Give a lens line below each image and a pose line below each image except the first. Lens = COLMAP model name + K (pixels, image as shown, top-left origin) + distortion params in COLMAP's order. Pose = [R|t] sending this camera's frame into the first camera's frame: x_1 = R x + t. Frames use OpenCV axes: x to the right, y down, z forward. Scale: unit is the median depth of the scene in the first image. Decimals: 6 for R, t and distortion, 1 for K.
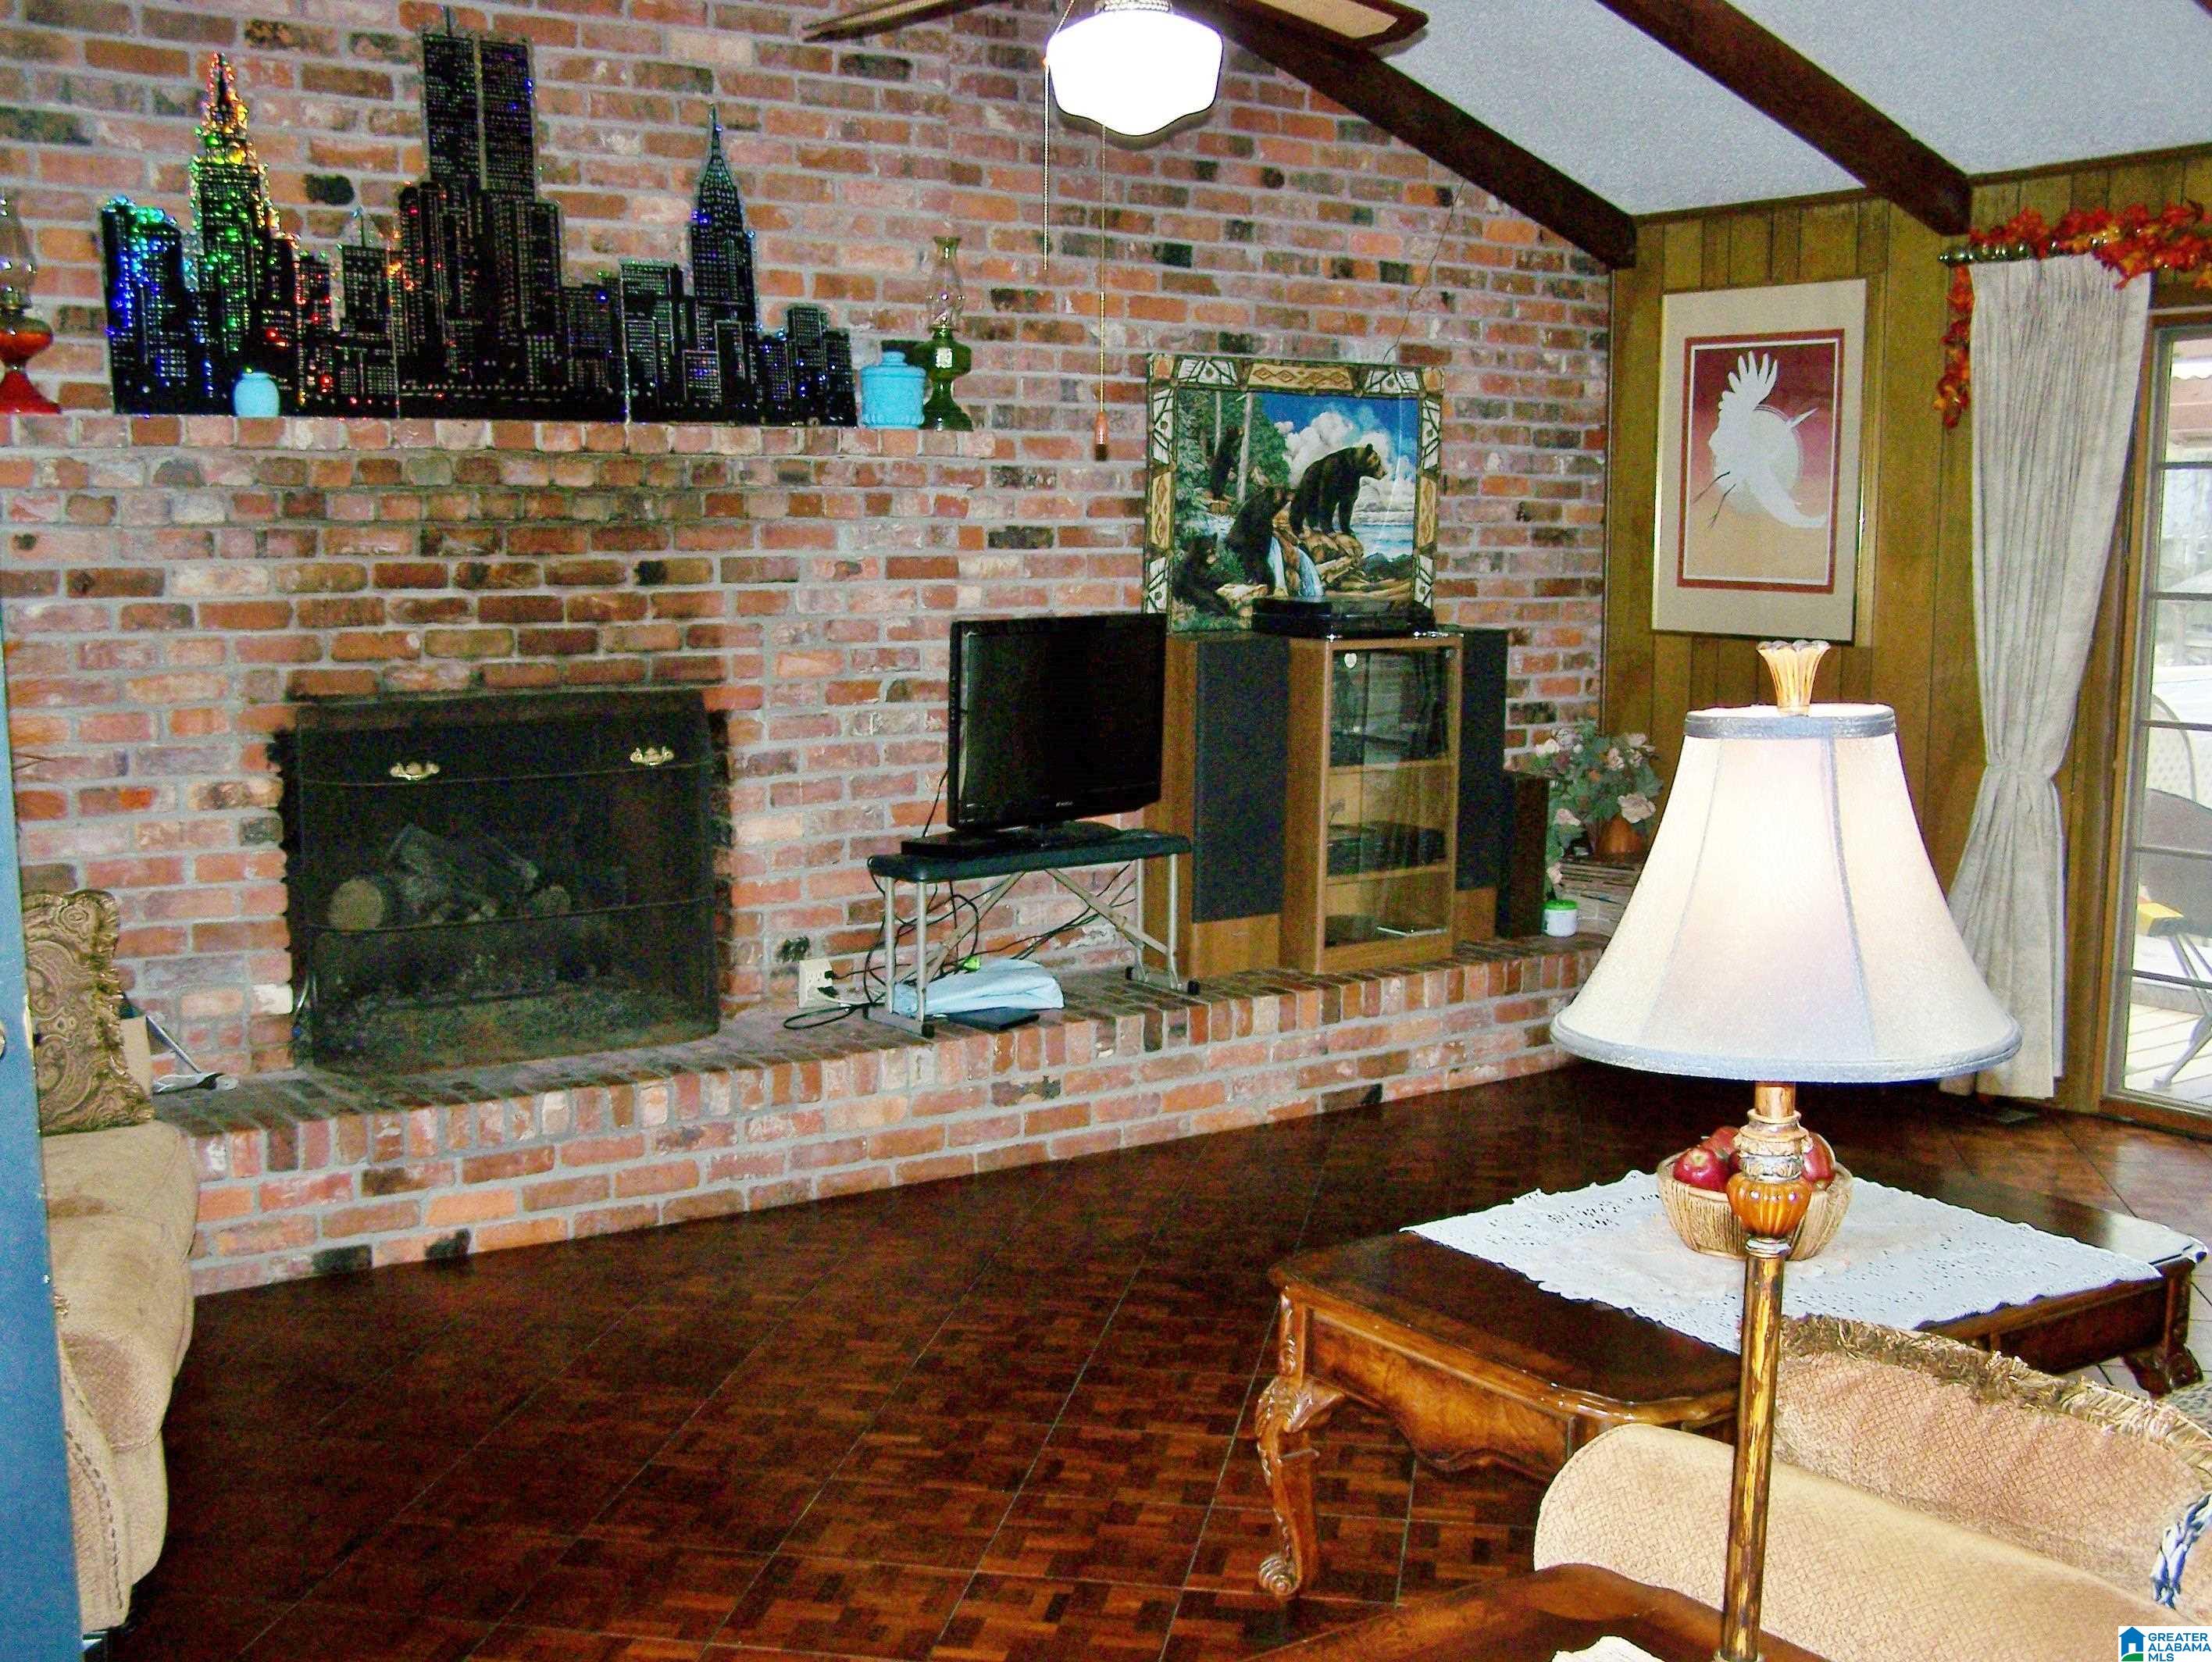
lens RADIAL K [[2483.2, 0, 1084.2], [0, 2483.2, 914.8], [0, 0, 1]] dist [-0.198022, 0.344731]
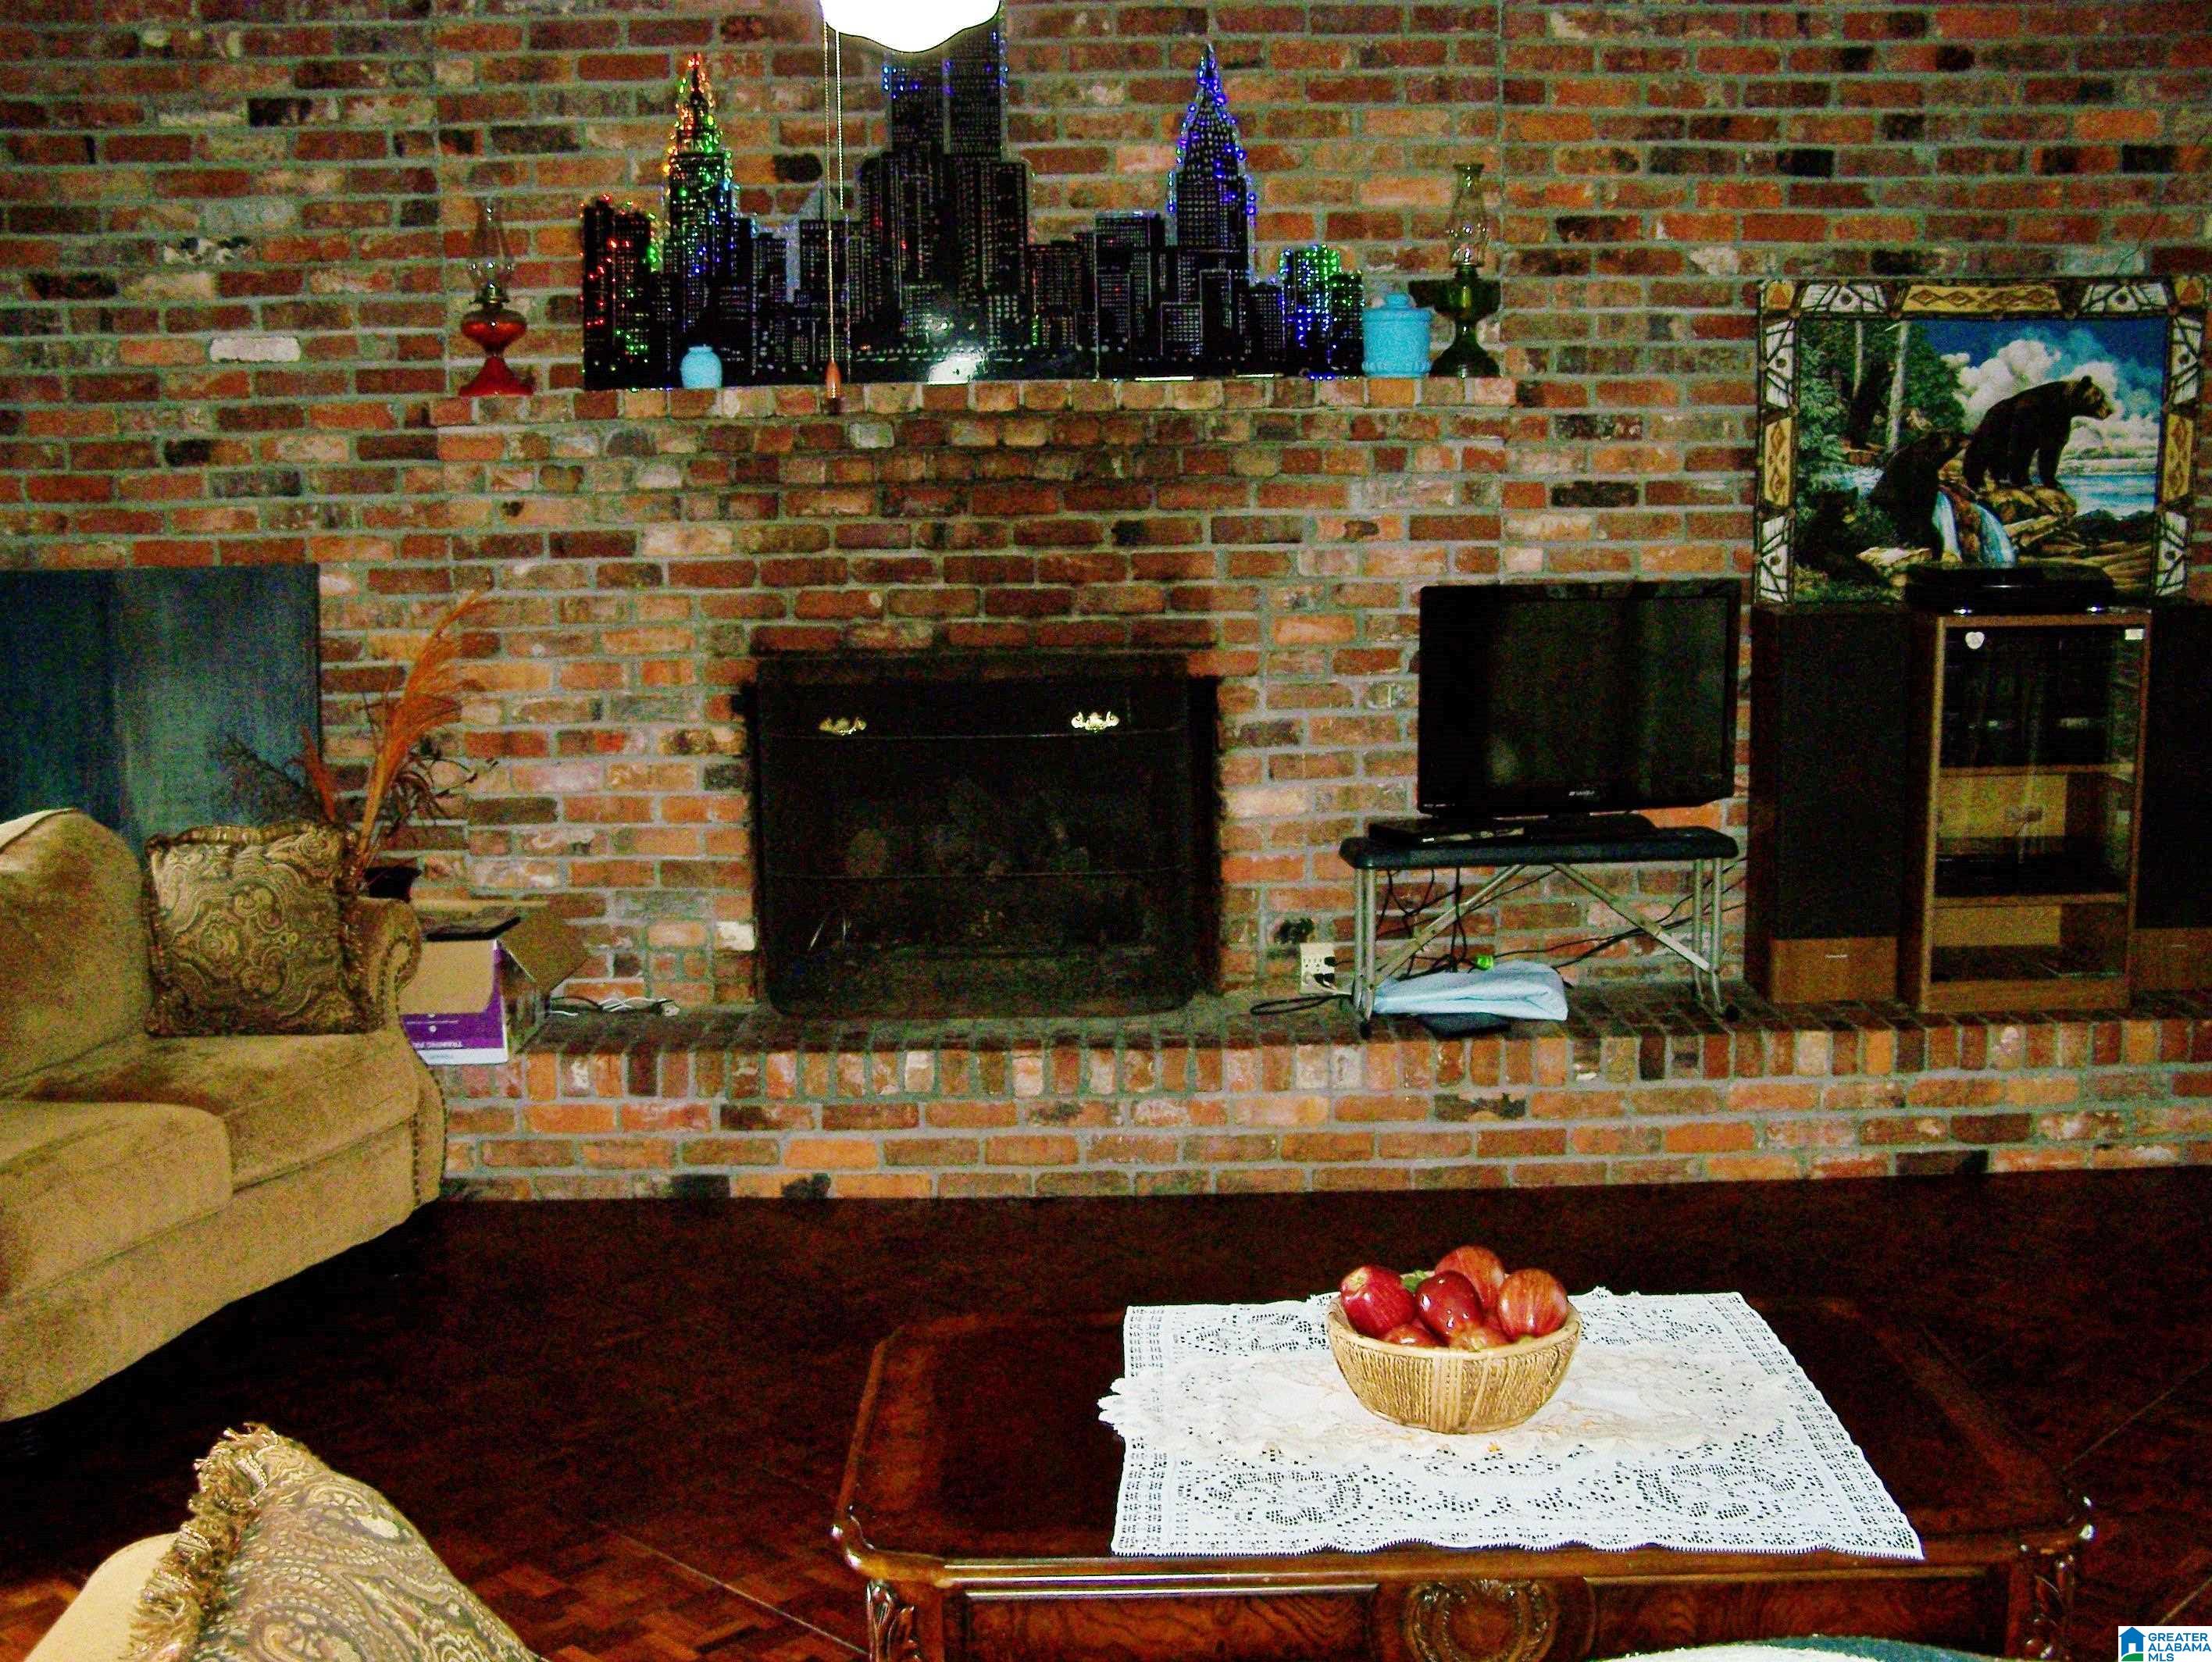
lens RADIAL K [[2483.2, 0, 1084.2], [0, 2483.2, 914.8], [0, 0, 1]] dist [-0.198022, 0.344731]
pose [[0.829145, 0.078235, -0.553532, 0.359912], [-0.068624, 0.996914, 0.038109, -0.024160], [0.554806, 0.006388, 0.831955, 0.175484]]
